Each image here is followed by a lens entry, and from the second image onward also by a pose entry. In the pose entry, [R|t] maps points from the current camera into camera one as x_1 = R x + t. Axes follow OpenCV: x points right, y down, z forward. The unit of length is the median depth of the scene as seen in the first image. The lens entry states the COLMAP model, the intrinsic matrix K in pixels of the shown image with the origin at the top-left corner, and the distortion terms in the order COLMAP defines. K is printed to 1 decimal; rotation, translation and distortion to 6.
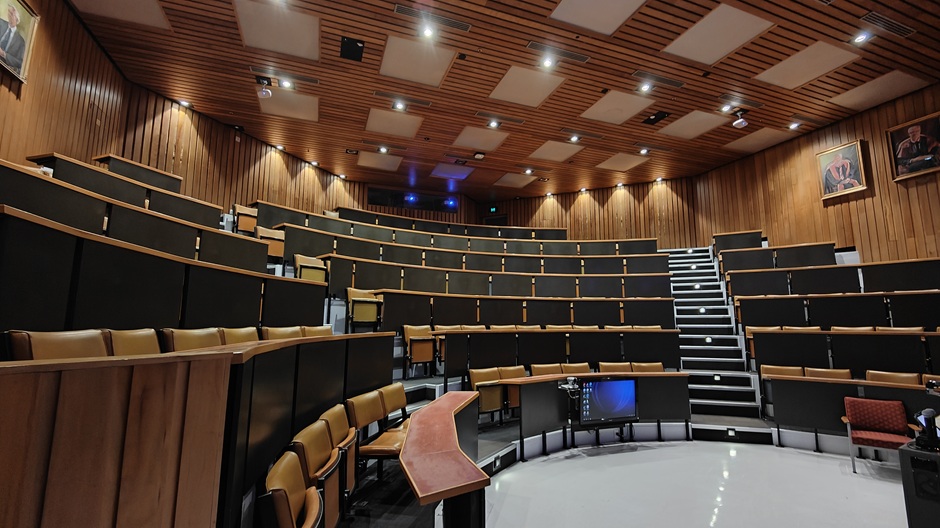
lens RADIAL K [[415.1, 0, 470.9], [0, 415.1, 294.7], [0, 0, 1]] dist [-0.001041, -0.000359]
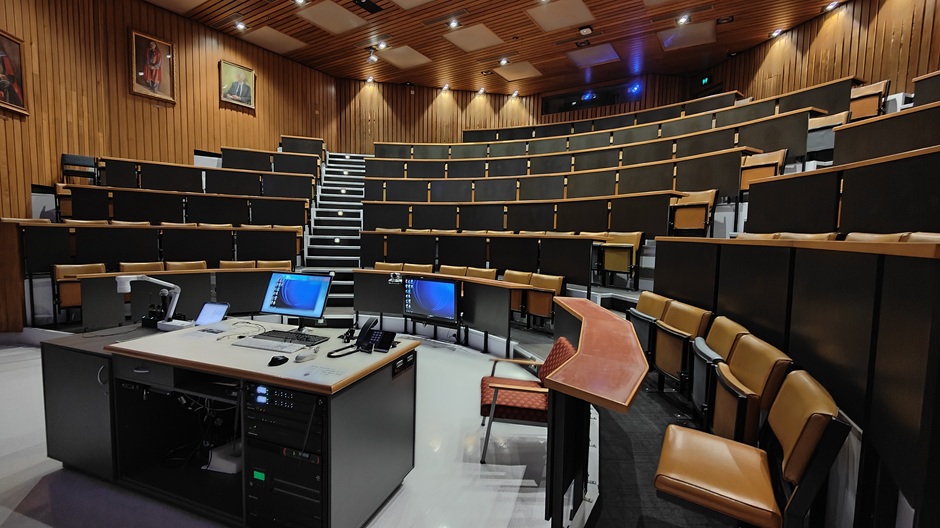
lens RADIAL K [[413.5, 0, 470.0], [0, 413.5, 264.0], [0, 0, 1]] dist [0.057336, -0.000720]
pose [[0.619464, 0.076138, -0.781324, 1.164687], [0.038583, 0.991130, 0.127174, 0.031710], [0.784077, -0.108925, 0.611031, 0.420314]]
